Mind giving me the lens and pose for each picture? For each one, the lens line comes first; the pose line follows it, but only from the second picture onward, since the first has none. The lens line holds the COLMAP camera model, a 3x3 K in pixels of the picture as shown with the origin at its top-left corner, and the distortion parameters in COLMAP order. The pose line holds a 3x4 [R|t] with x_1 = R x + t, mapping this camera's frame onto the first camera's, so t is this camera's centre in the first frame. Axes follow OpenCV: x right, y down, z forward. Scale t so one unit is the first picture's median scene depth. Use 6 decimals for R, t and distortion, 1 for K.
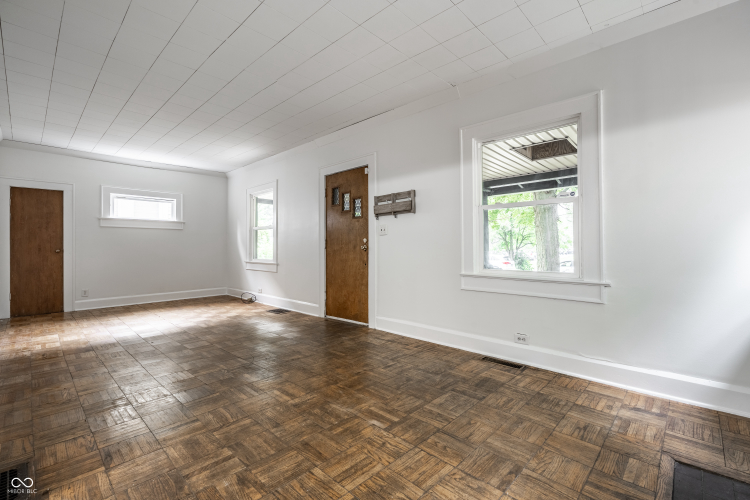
lens RADIAL K [[334.6, 0, 376.8], [0, 334.6, 245.8], [0, 0, 1]] dist [-0.004509, -0.000663]
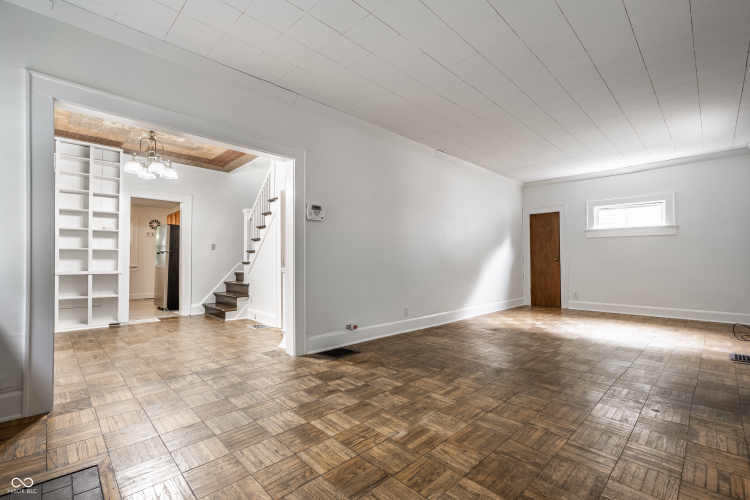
lens RADIAL K [[334.6, 0, 372.5], [0, 334.6, 254.9], [0, 0, 1]] dist [-0.004509, -0.000663]
pose [[-0.037794, -0.008759, -0.999247, 0.451687], [0.007672, 0.999930, -0.009055, 0.006319], [0.999256, -0.008009, -0.037724, 0.439480]]
